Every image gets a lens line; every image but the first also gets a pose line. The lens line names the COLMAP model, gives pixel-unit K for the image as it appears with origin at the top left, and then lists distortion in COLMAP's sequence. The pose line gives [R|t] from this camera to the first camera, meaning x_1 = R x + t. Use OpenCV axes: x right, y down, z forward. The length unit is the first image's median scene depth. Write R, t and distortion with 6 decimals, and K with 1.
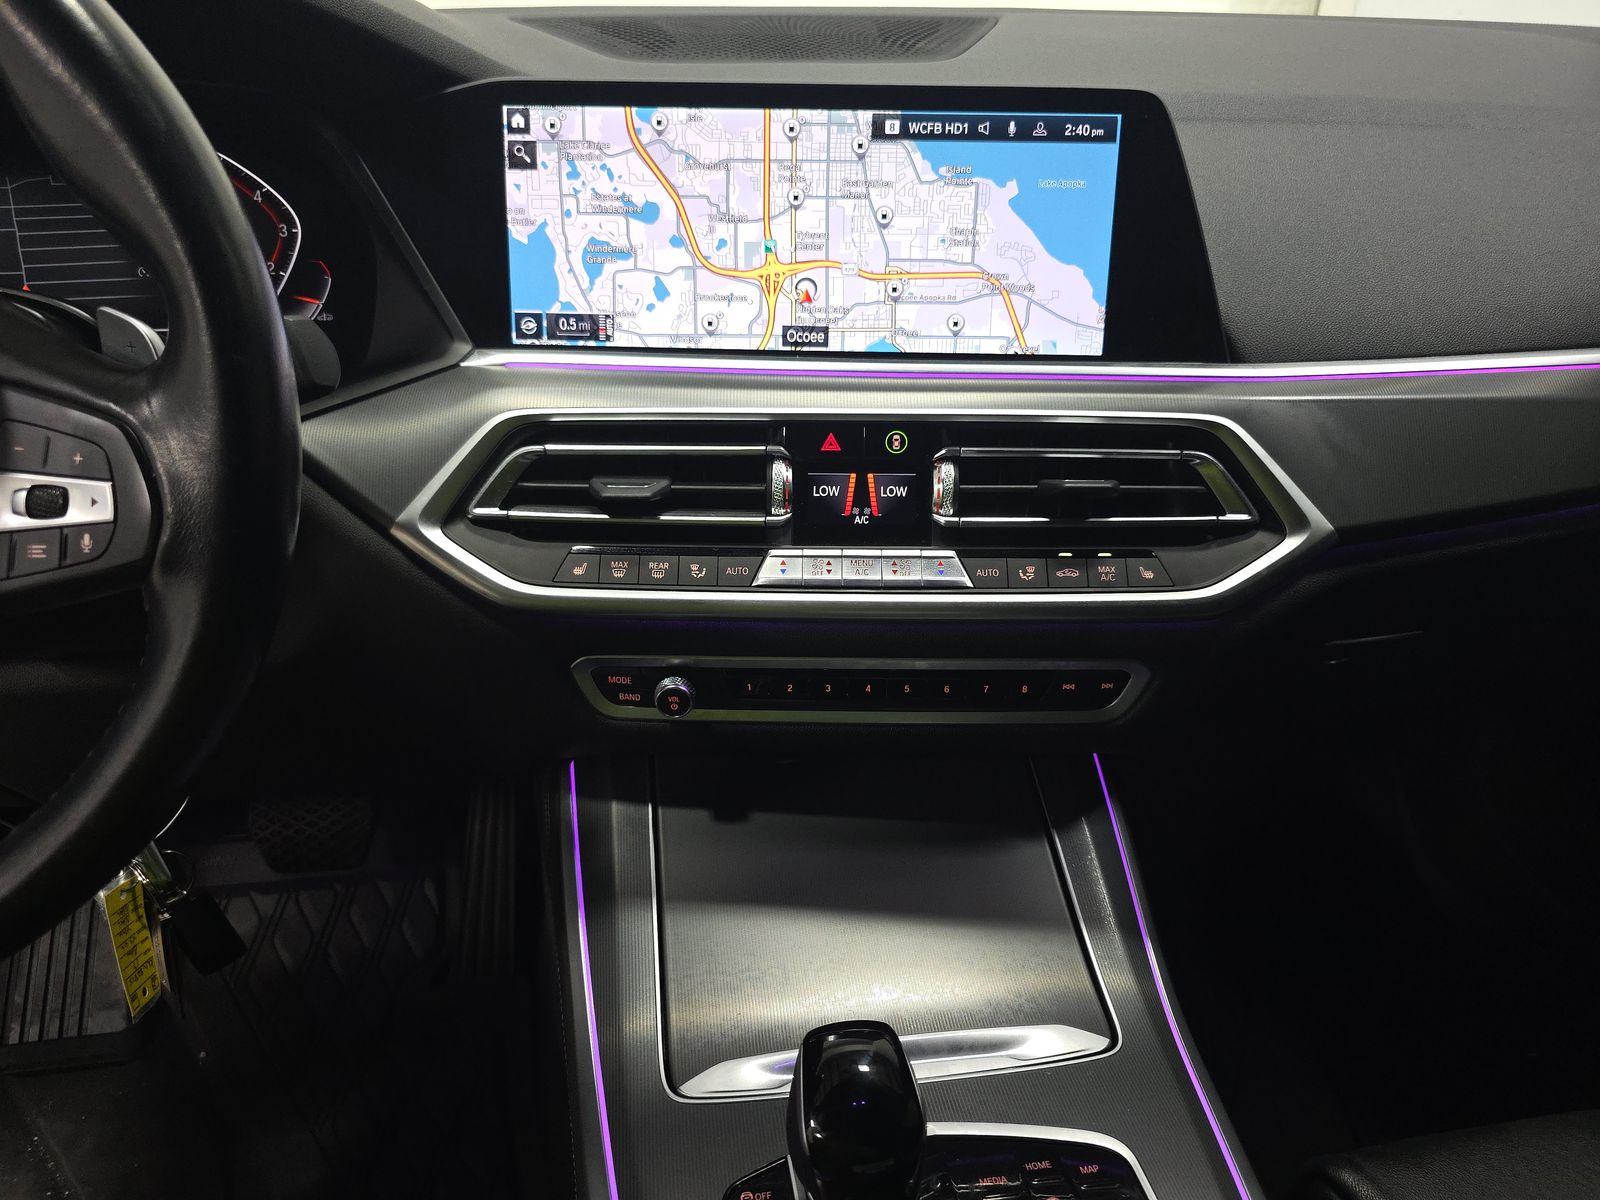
lens RADIAL K [[1059.5, 0, 800.0], [0, 1059.5, 600.0], [0, 0, 1]] dist [0.050930, -0.005740]
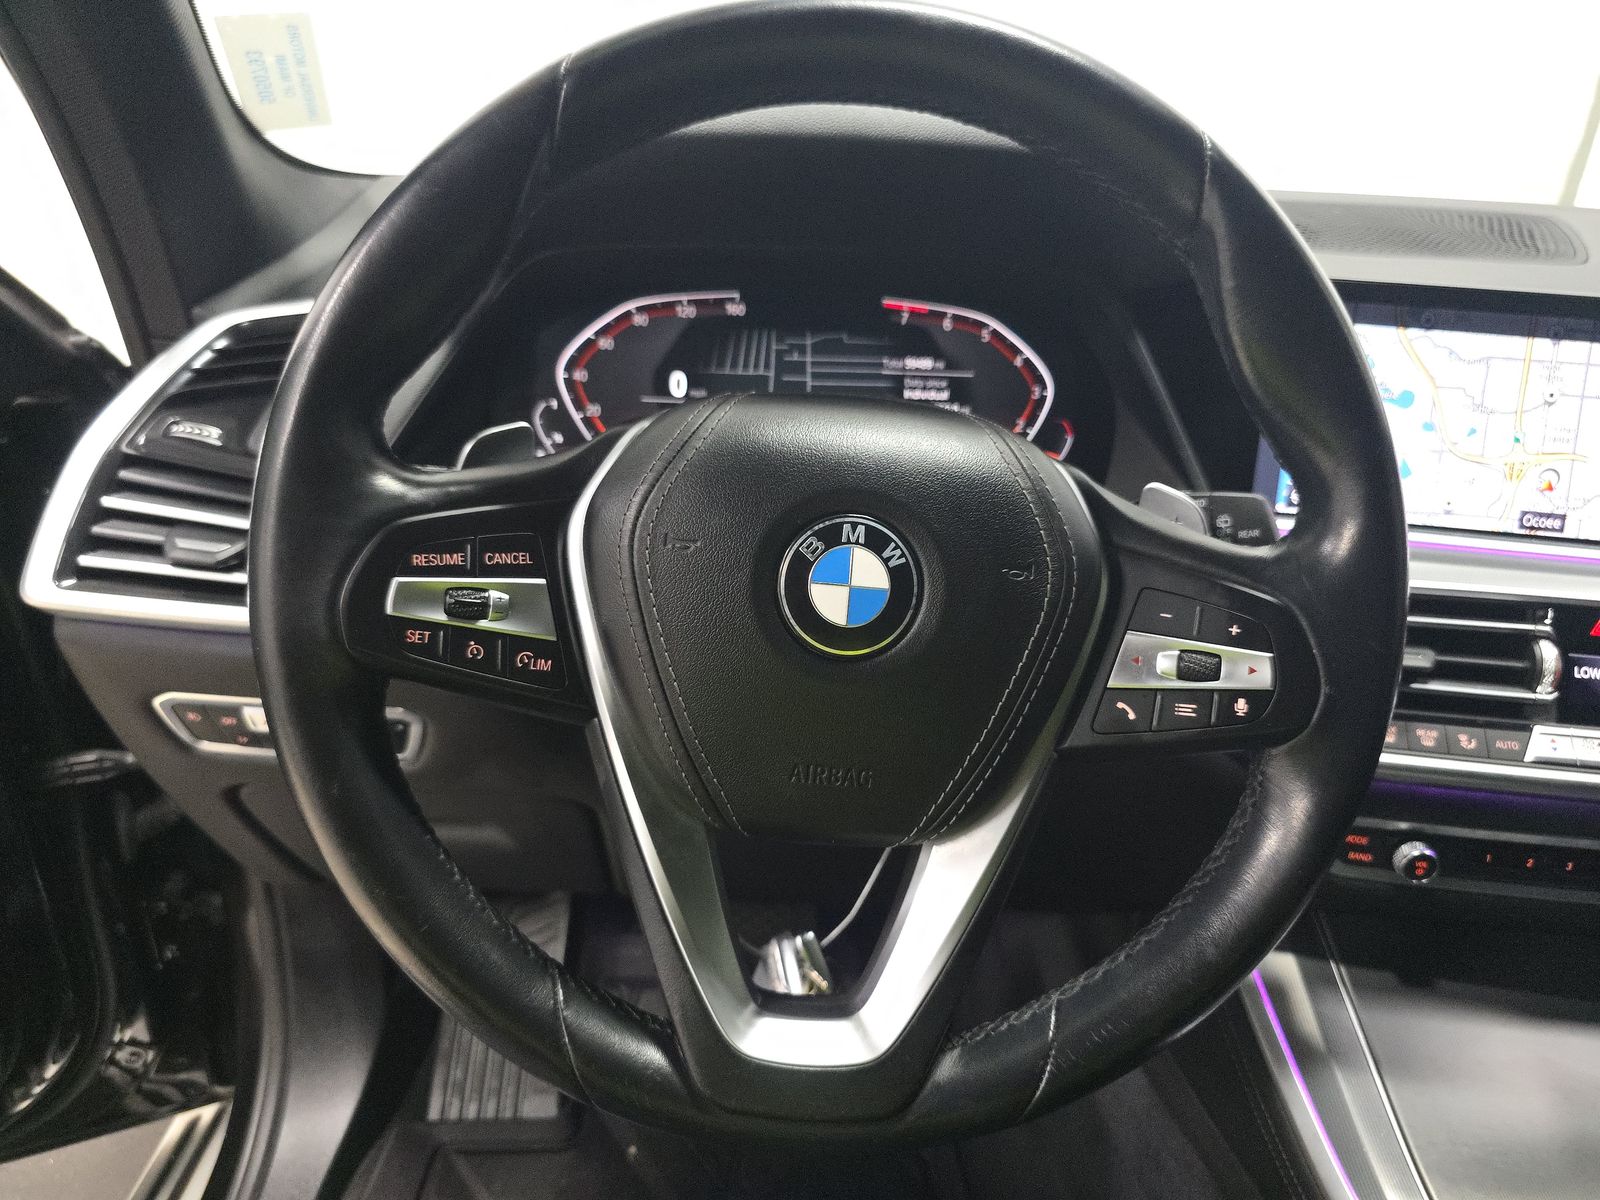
lens RADIAL K [[1059.5, 0, 800.0], [0, 1059.5, 600.0], [0, 0, 1]] dist [0.050930, -0.005740]
pose [[0.996778, 0.078973, -0.014056, -0.710586], [-0.079913, 0.992835, -0.088841, -0.018279], [0.006939, 0.089678, 0.995947, -0.063197]]
